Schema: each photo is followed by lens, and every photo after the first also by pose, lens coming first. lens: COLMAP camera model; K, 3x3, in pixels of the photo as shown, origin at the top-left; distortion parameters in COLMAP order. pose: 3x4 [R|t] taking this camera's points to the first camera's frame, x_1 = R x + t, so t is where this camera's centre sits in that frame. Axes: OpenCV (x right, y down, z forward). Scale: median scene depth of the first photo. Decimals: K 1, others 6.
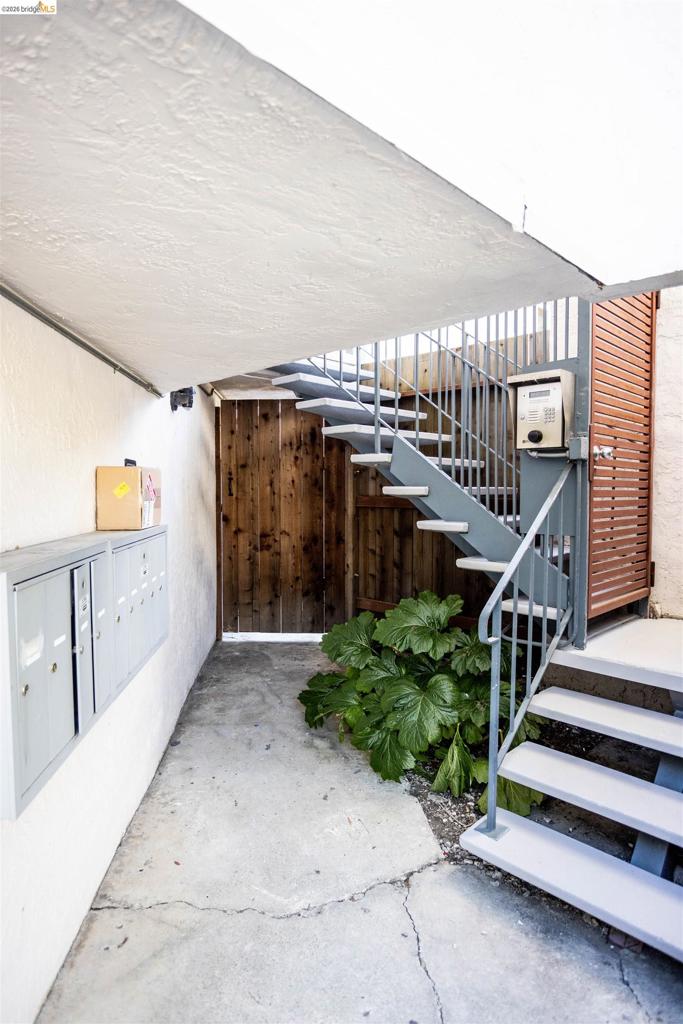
lens RADIAL K [[584.8, 0, 339.7], [0, 584.8, 509.9], [0, 0, 1]] dist [-0.037431, 0.005772]
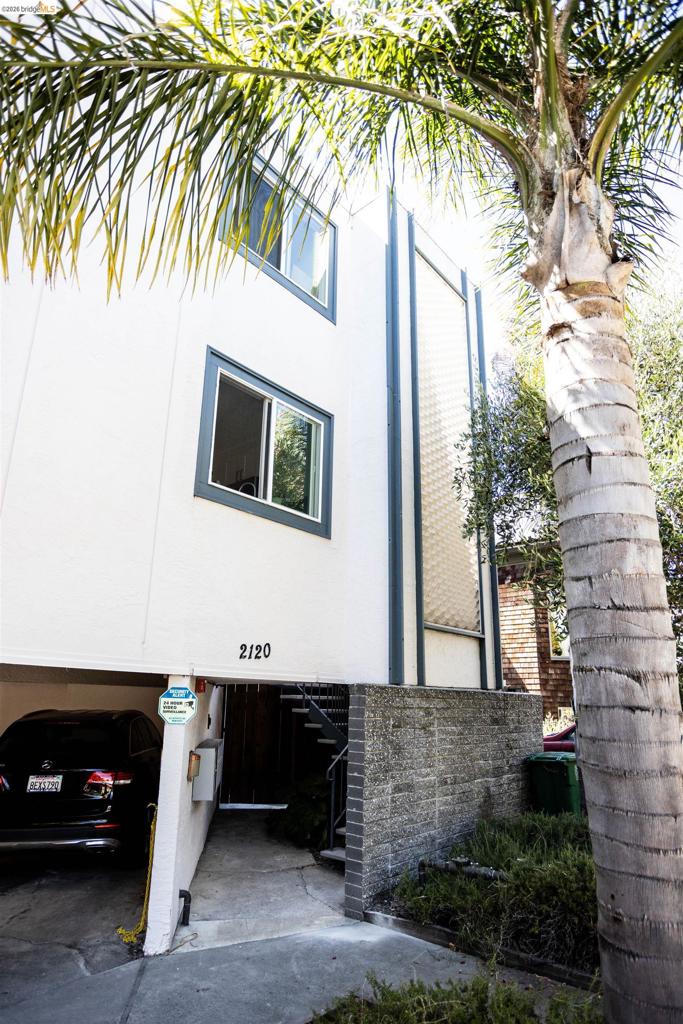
lens RADIAL K [[583.1, 0, 344.4], [0, 583.1, 522.8], [0, 0, 1]] dist [-0.069226, -0.000286]
pose [[0.997279, 0.032491, 0.066175, 0.056711], [-0.008827, 0.943807, -0.330379, -0.038504], [-0.073191, 0.328896, 0.941526, -1.556969]]
